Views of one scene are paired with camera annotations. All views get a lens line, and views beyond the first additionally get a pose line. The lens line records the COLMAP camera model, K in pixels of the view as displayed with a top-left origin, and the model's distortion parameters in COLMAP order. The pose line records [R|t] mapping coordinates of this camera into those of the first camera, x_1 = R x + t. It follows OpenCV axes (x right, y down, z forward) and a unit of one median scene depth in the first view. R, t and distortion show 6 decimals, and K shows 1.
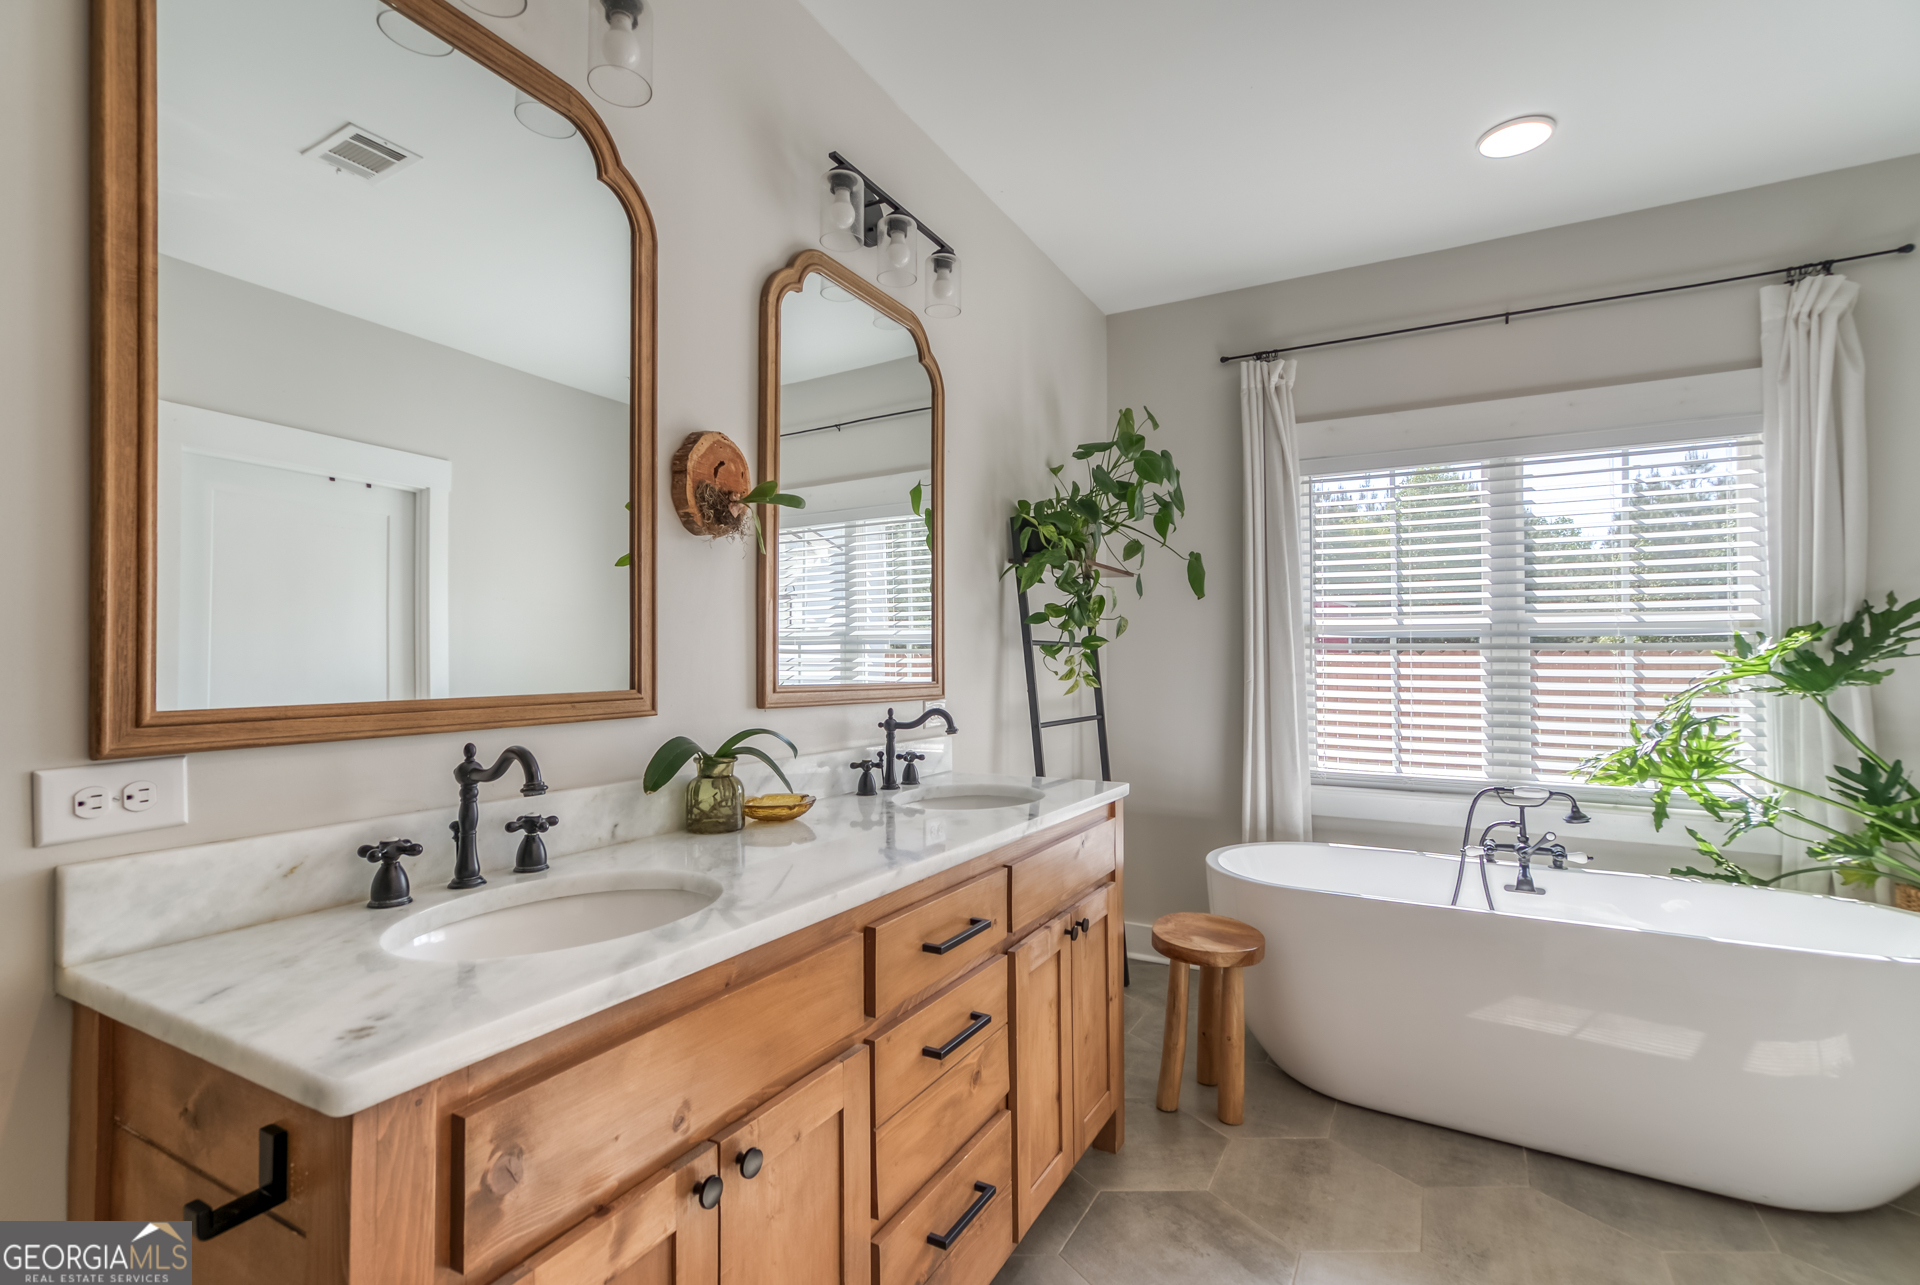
lens RADIAL K [[889.5, 0, 950.0], [0, 889.5, 636.9], [0, 0, 1]] dist [-0.003720, 0.009800]
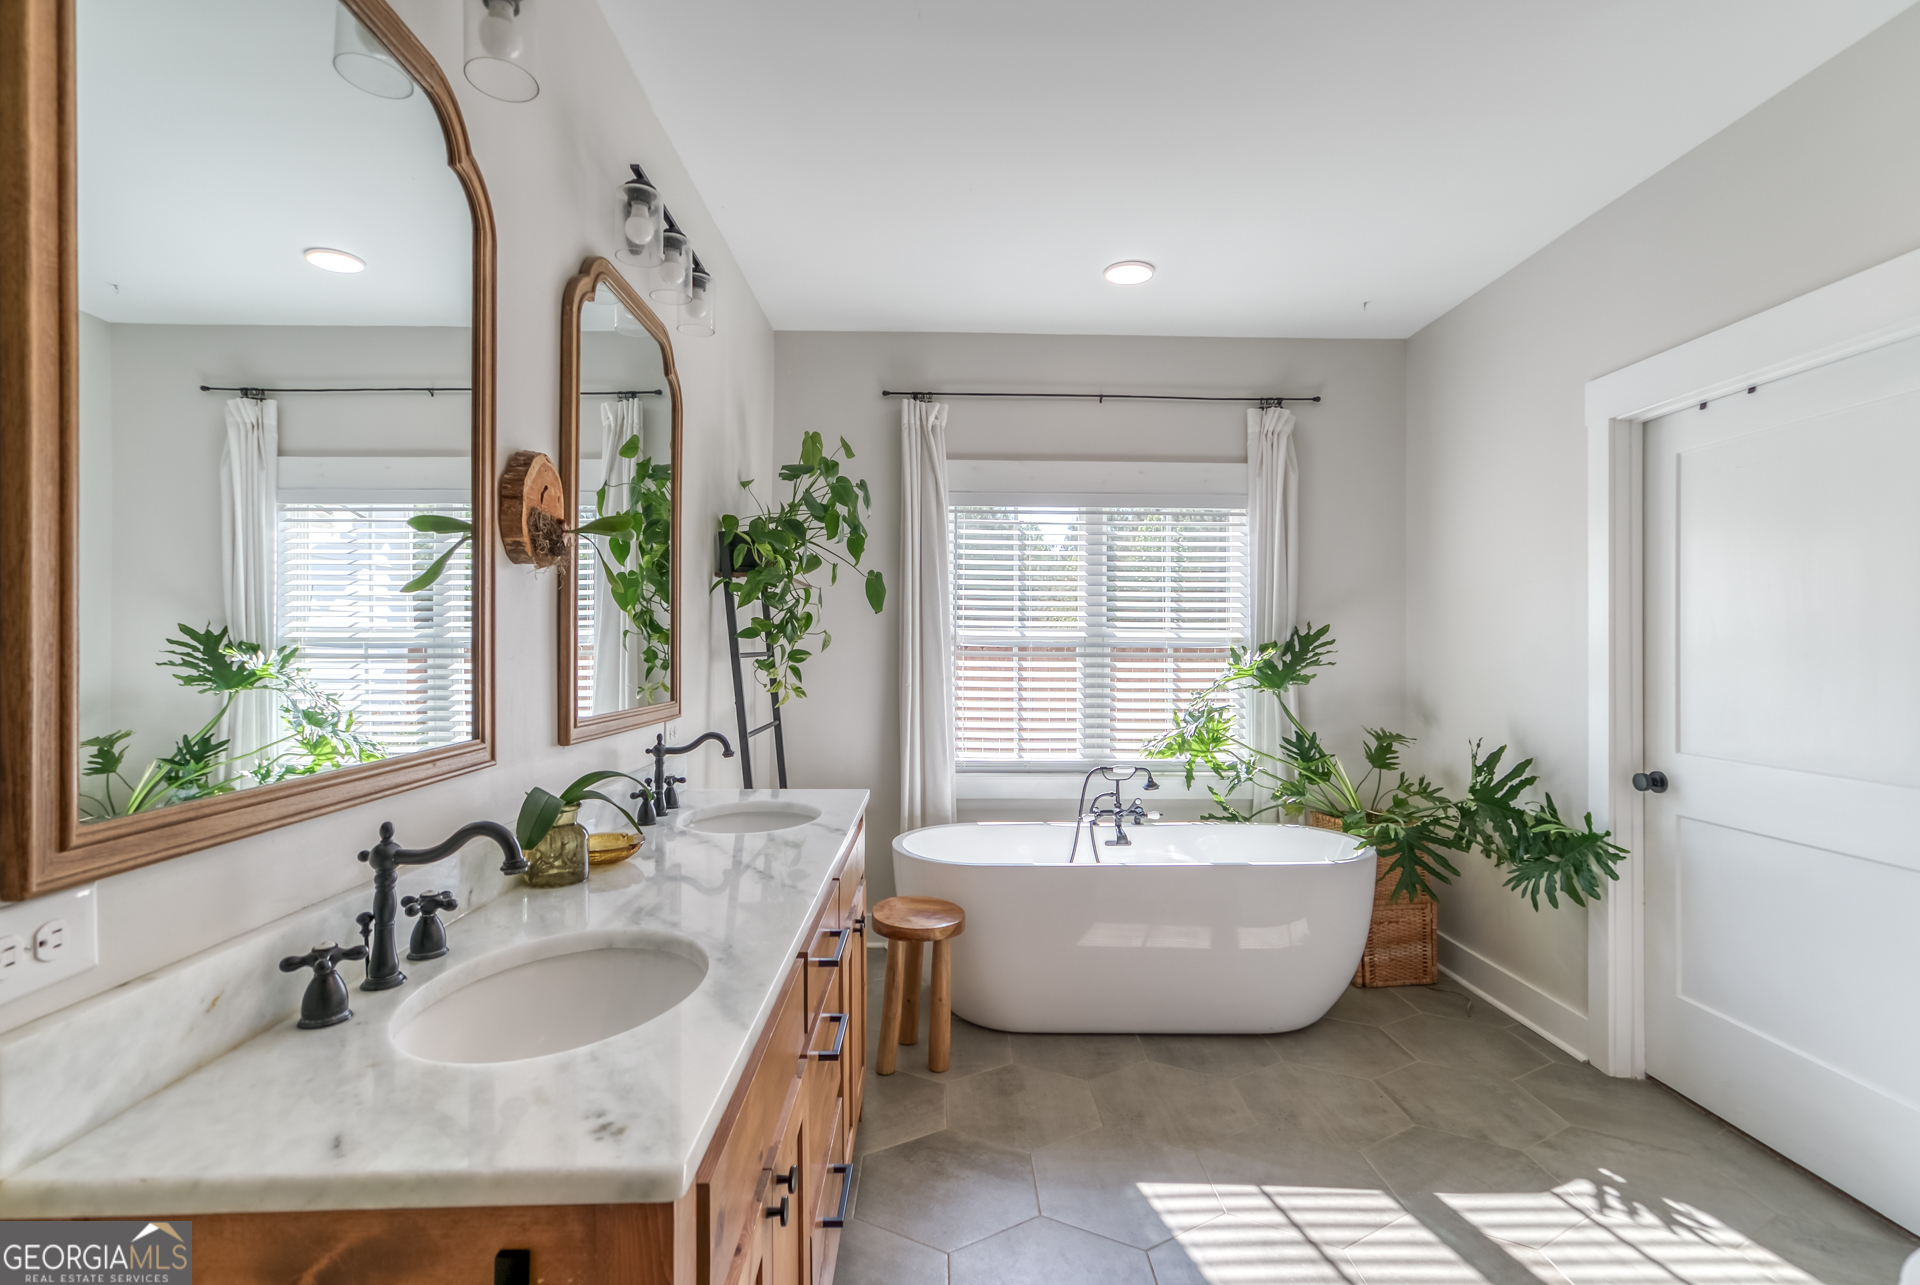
lens RADIAL K [[889.5, 0, 965.0], [0, 889.5, 632.9], [0, 0, 1]] dist [-0.003720, 0.009800]
pose [[0.862928, 0.007411, 0.505273, -0.219552], [-0.015460, 0.999812, 0.011740, -0.038831], [-0.505091, -0.017942, 0.862879, -0.016256]]
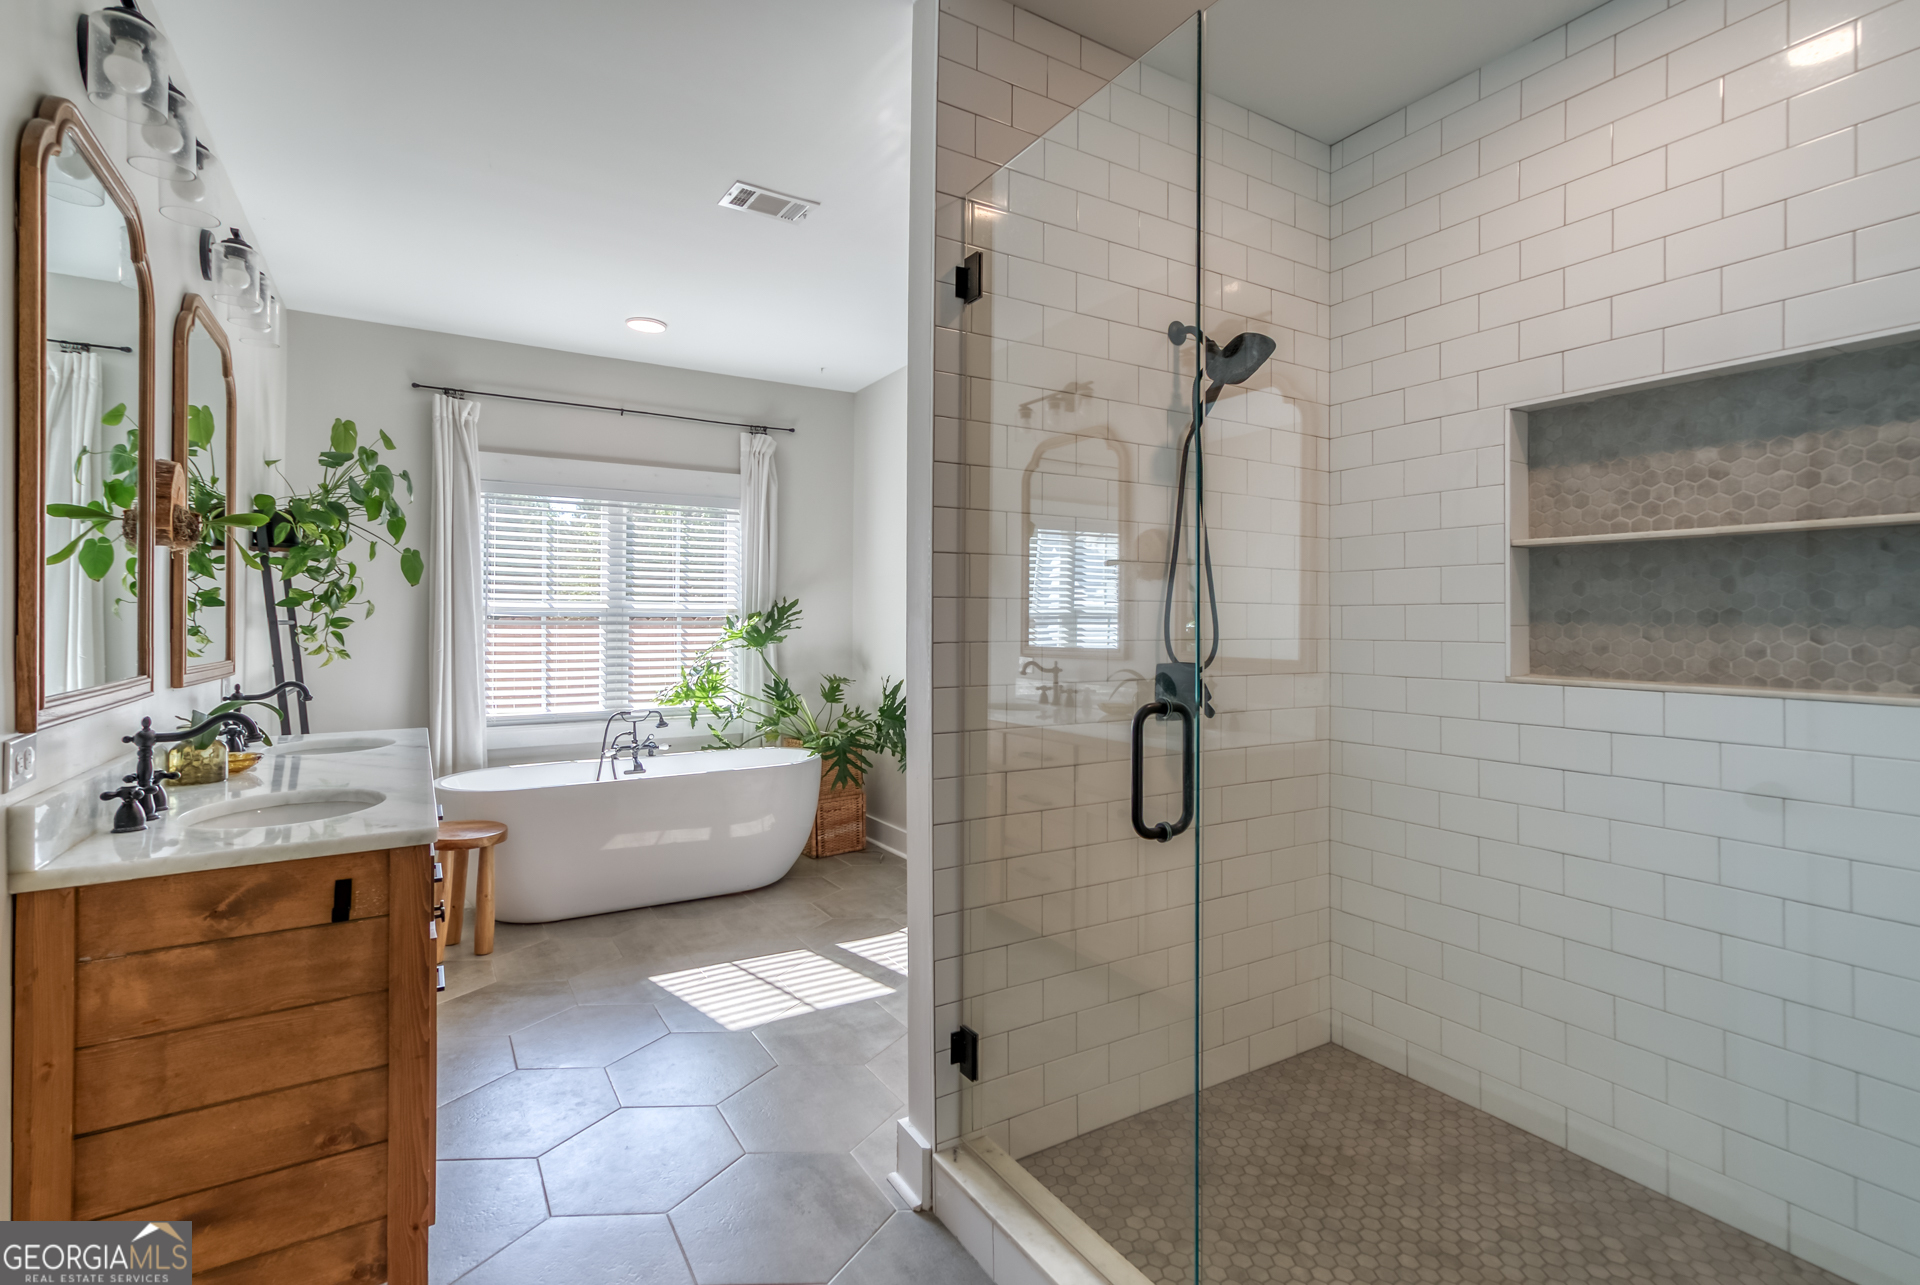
lens RADIAL K [[889.5, 0, 947.2], [0, 889.5, 606.3], [0, 0, 1]] dist [-0.003720, 0.009800]
pose [[0.508591, 0.011751, 0.860928, -0.491867], [-0.021426, 0.999770, -0.000989, -0.034330], [-0.860742, -0.017944, 0.508725, -0.340035]]
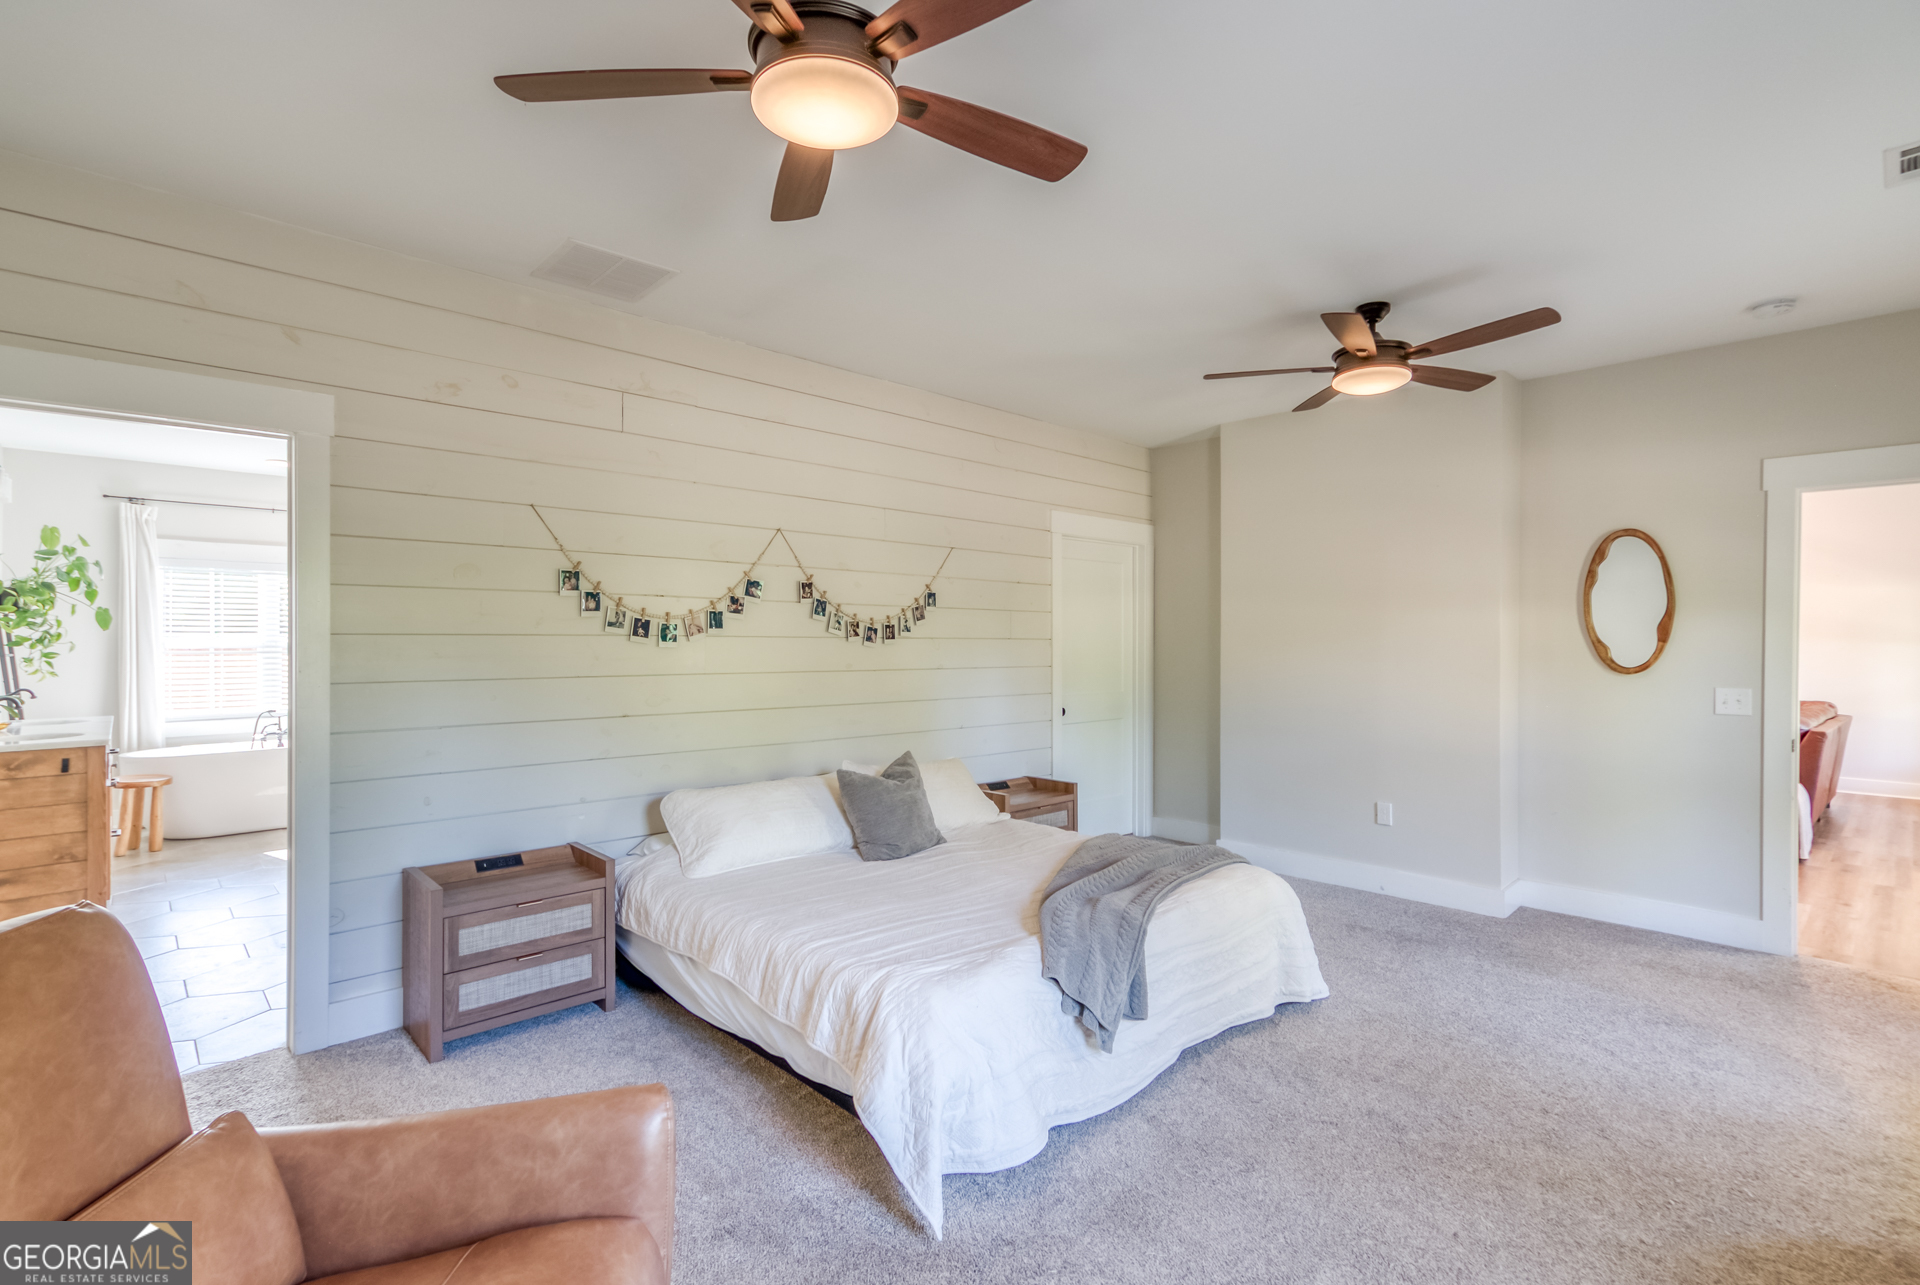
lens RADIAL K [[889.5, 0, 958.6], [0, 889.5, 641.3], [0, 0, 1]] dist [-0.003720, 0.009800]
pose [[0.316338, -0.003449, 0.948640, -1.175465], [-0.026993, 0.999556, 0.012635, -0.112177], [-0.948262, -0.029603, 0.316105, -1.668408]]
